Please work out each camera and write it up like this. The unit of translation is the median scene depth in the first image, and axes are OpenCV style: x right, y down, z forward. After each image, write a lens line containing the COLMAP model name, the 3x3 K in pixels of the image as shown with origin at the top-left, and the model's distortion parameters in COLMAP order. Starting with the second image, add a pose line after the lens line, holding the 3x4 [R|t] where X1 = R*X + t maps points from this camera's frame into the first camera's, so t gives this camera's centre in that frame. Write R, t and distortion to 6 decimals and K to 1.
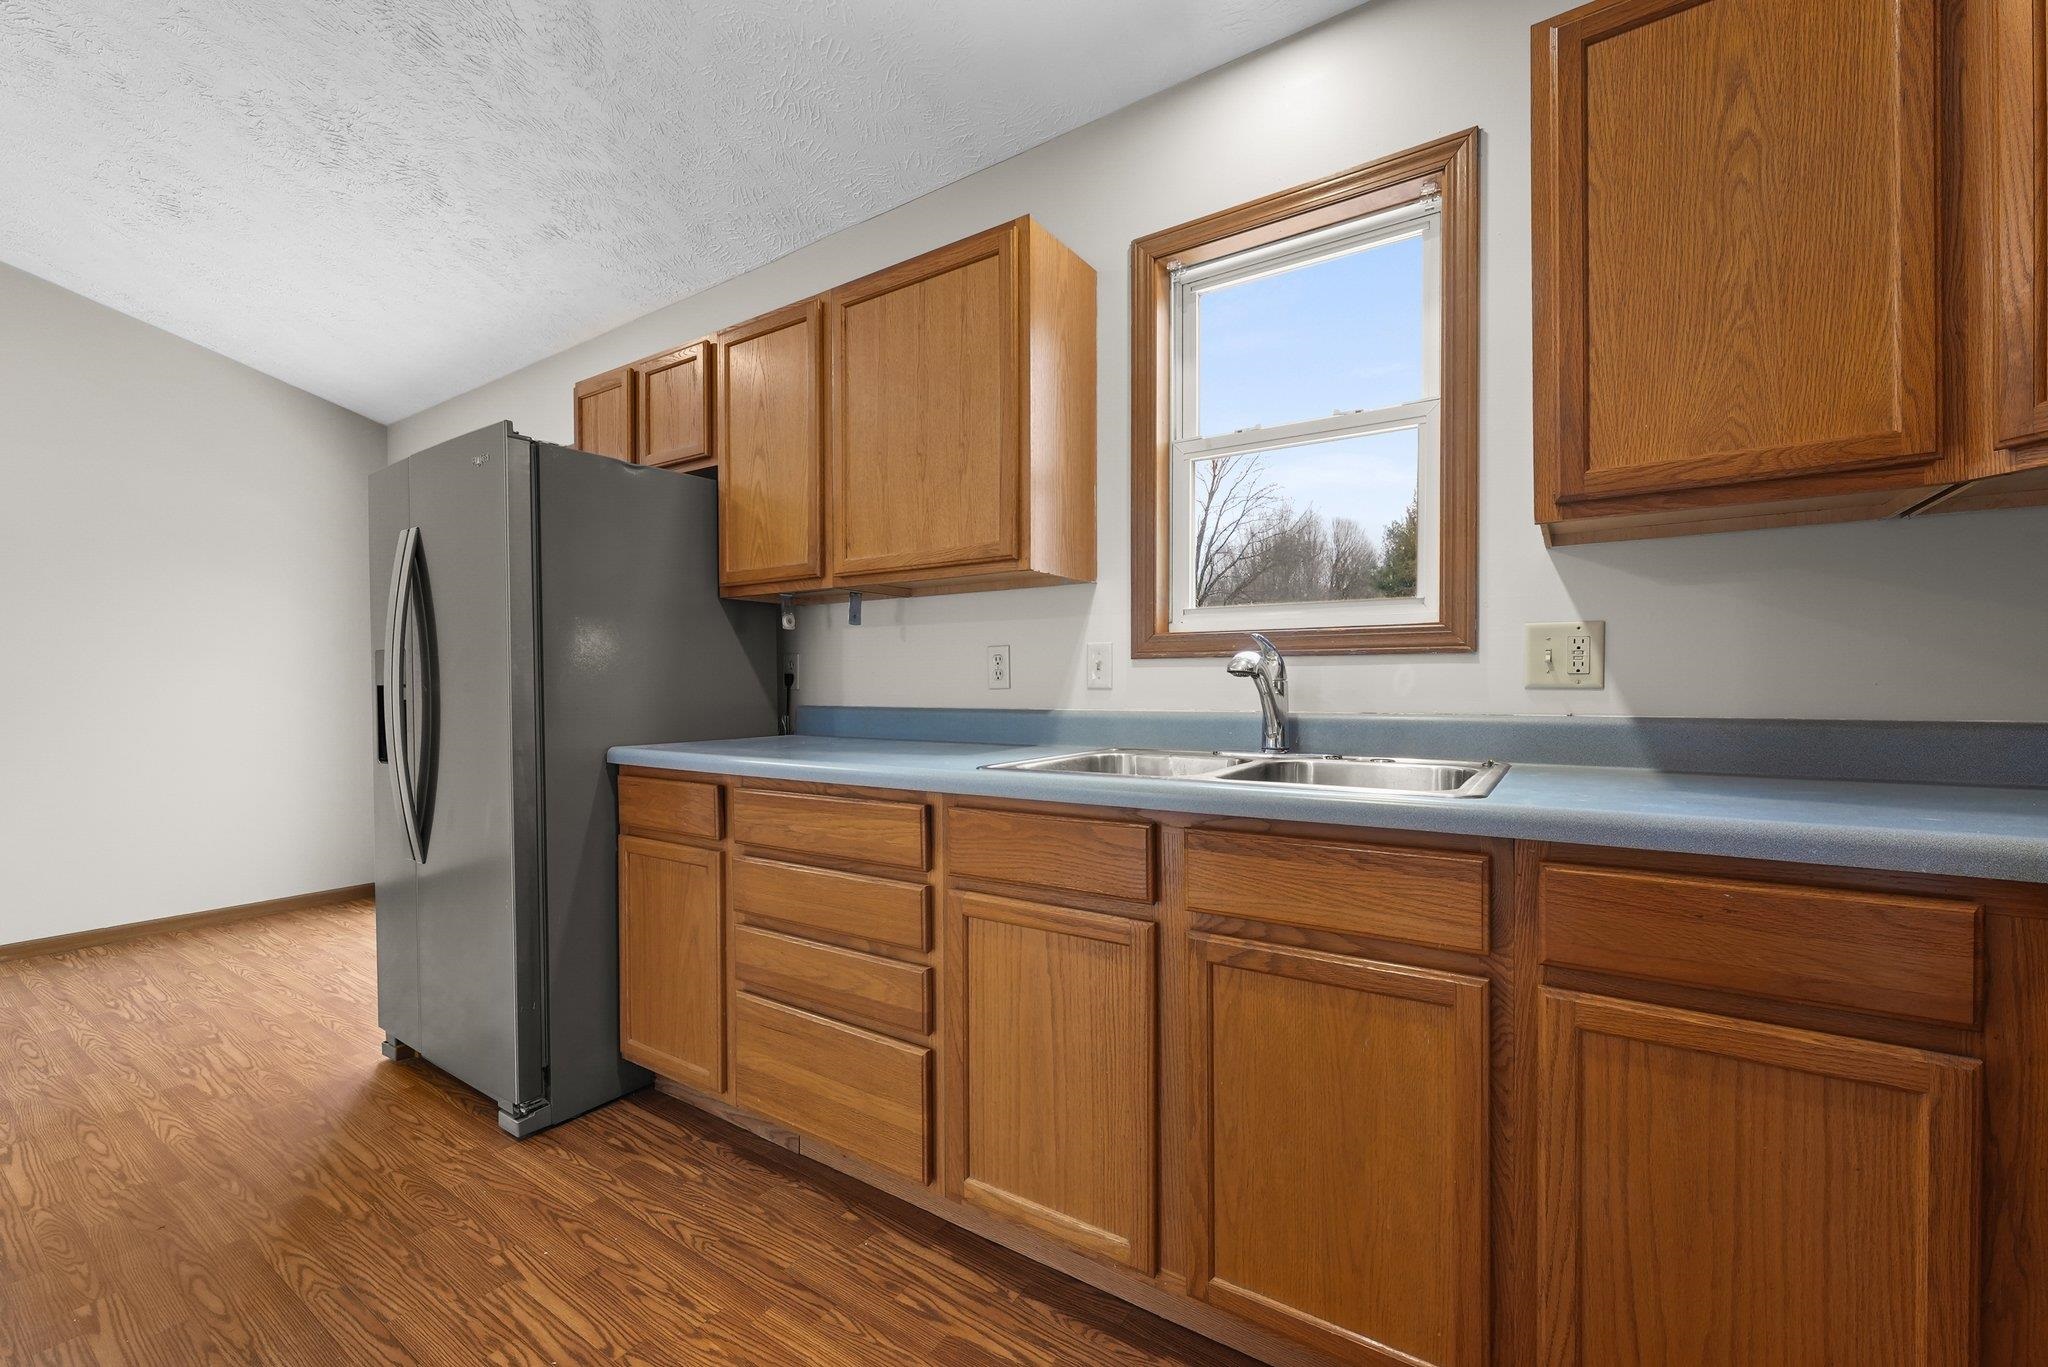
lens RADIAL K [[842.9, 0, 1017.0], [0, 842.9, 680.3], [0, 0, 1]] dist [-0.001519, -0.000498]
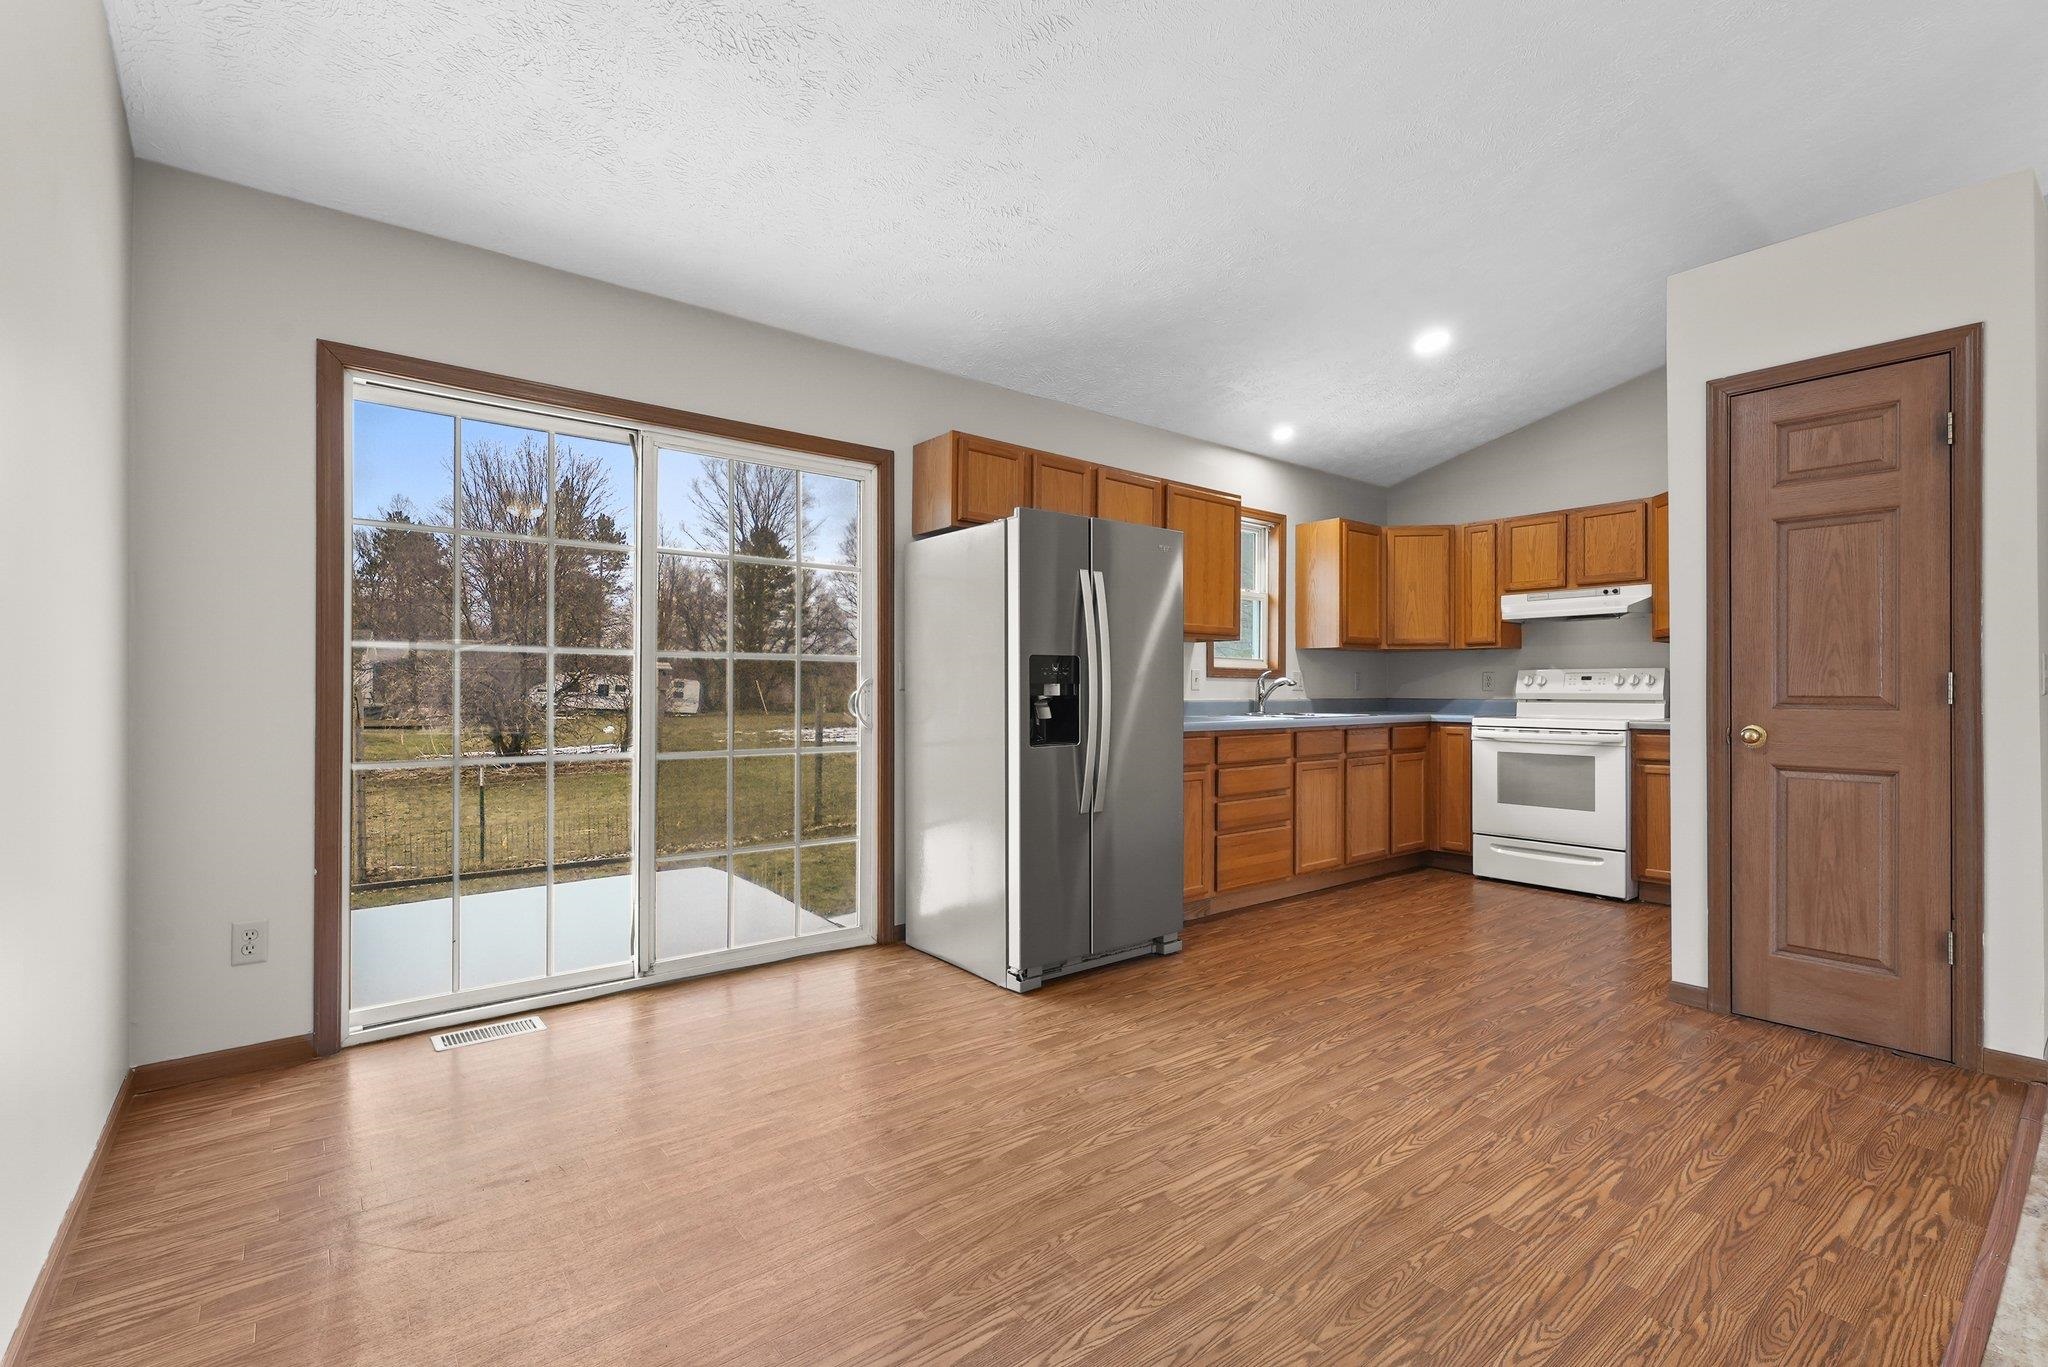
lens RADIAL K [[893.4, 0, 1021.8], [0, 893.4, 689.1], [0, 0, 1]] dist [-0.002199, -0.000424]
pose [[0.306713, 0.009964, 0.951750, -2.931604], [0.001094, 0.999941, -0.010821, 0.038076], [-0.951802, 0.004360, 0.306684, 0.905254]]
